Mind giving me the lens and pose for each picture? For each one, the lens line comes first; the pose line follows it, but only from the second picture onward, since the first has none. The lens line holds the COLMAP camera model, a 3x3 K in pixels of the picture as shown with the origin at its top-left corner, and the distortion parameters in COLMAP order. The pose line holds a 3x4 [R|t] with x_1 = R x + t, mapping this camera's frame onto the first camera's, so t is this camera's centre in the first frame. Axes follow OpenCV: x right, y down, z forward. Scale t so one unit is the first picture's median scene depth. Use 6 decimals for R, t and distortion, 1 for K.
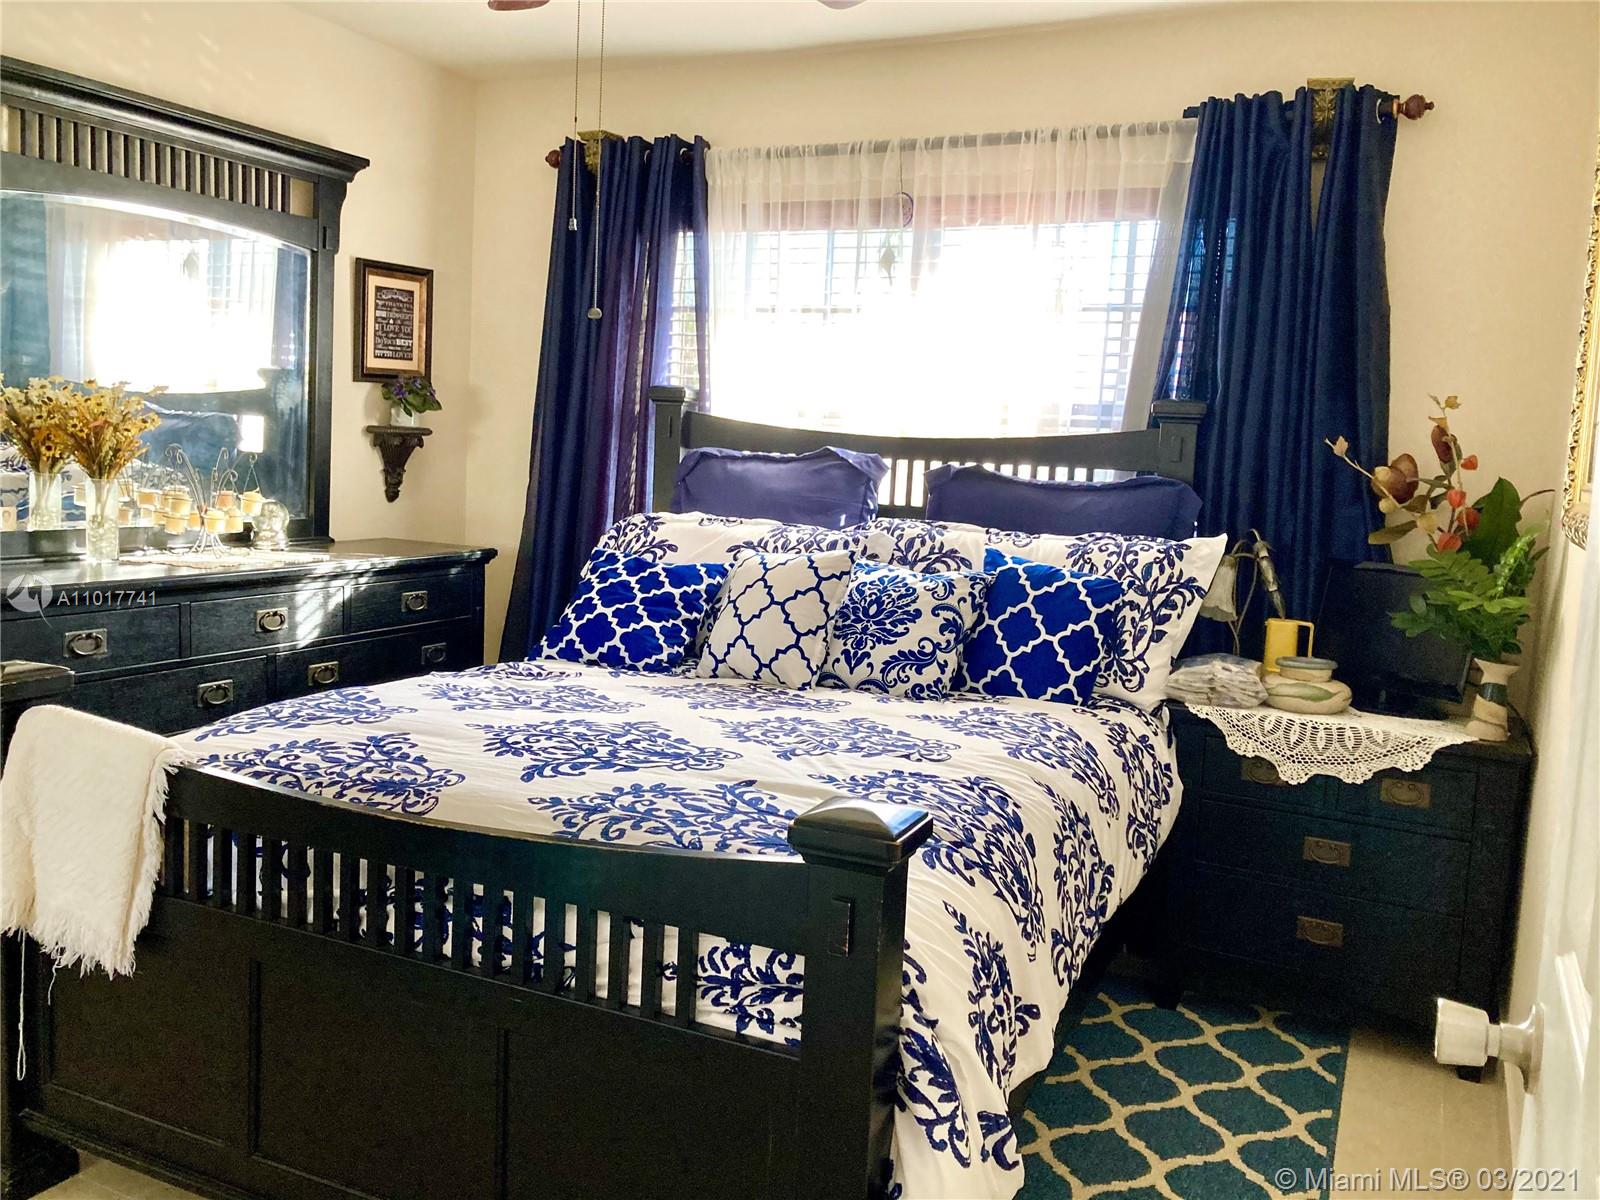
lens RADIAL K [[1314.3, 0, 795.5], [0, 1314.3, 597.5], [0, 0, 1]] dist [0.041618, -0.036765]
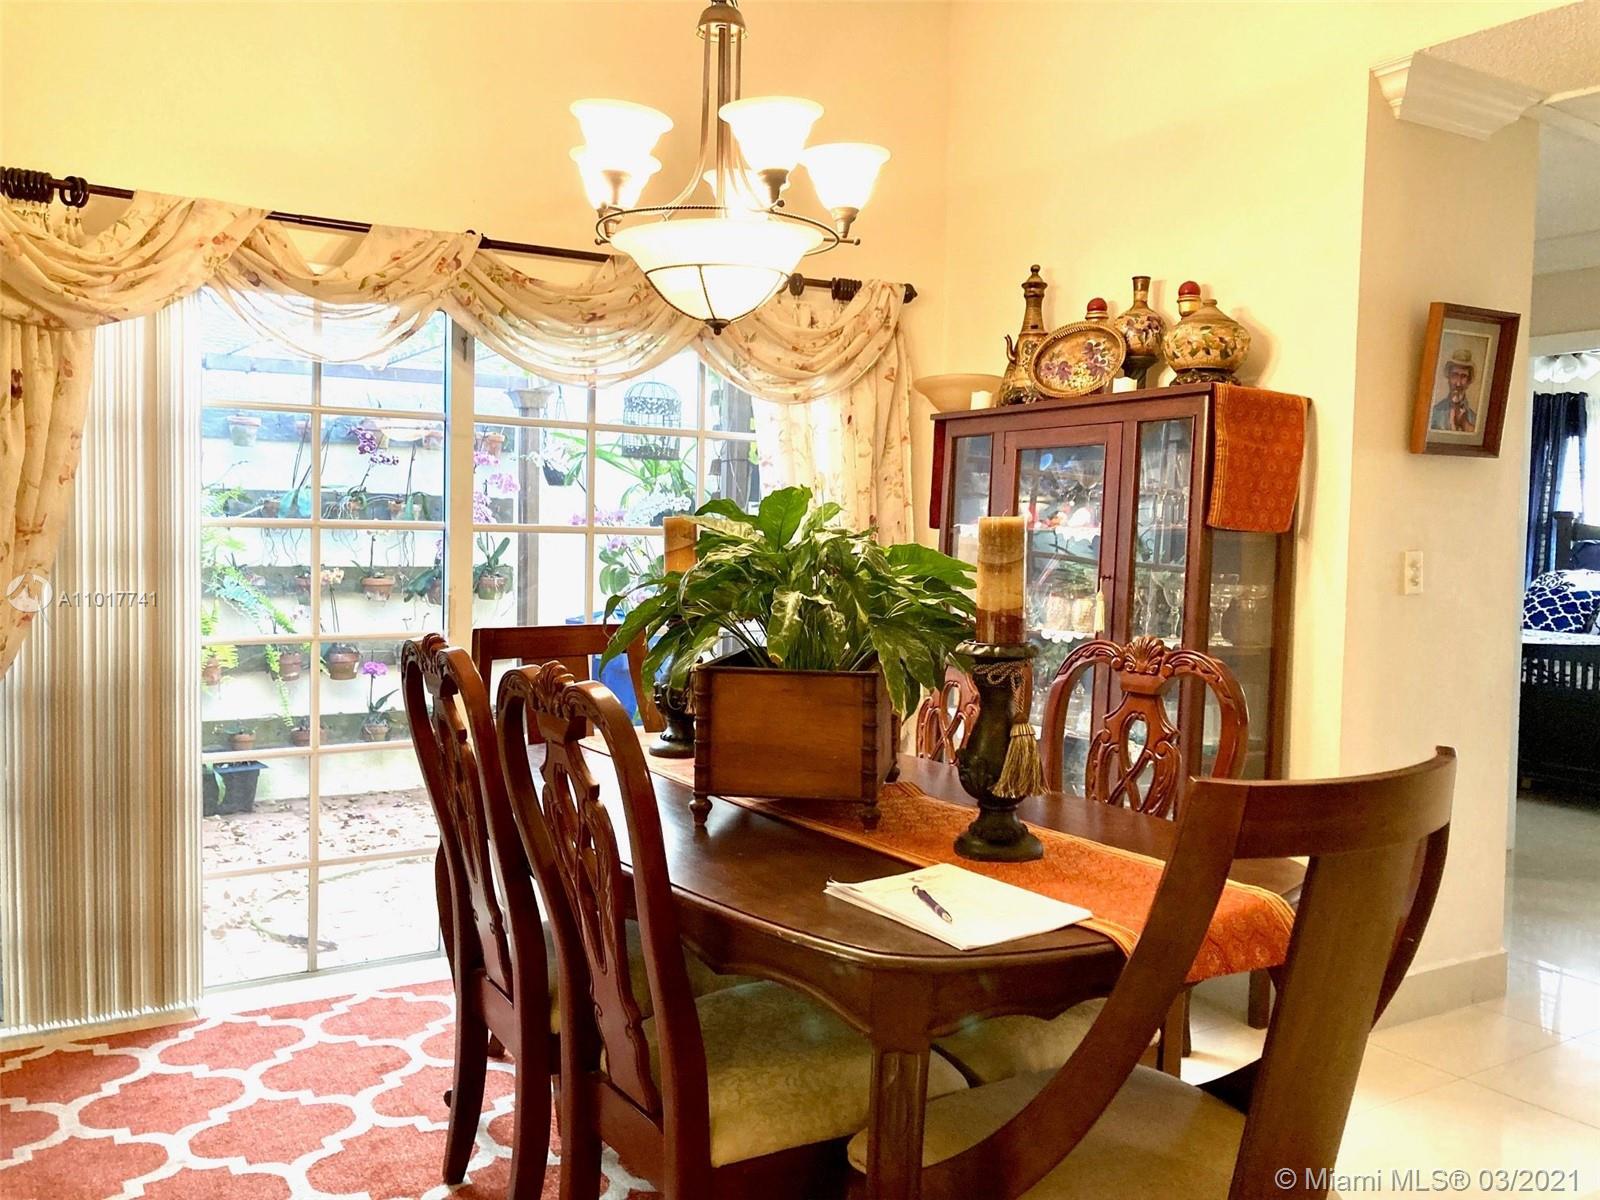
lens RADIAL K [[1314.3, 0, 795.0], [0, 1314.3, 575.1], [0, 0, 1]] dist [0.041618, -0.036765]
pose [[0.846757, -0.009350, -0.531897, -0.014798], [-0.045484, 0.994912, -0.089898, 0.215262], [0.530032, 0.100315, 0.842023, -1.640537]]
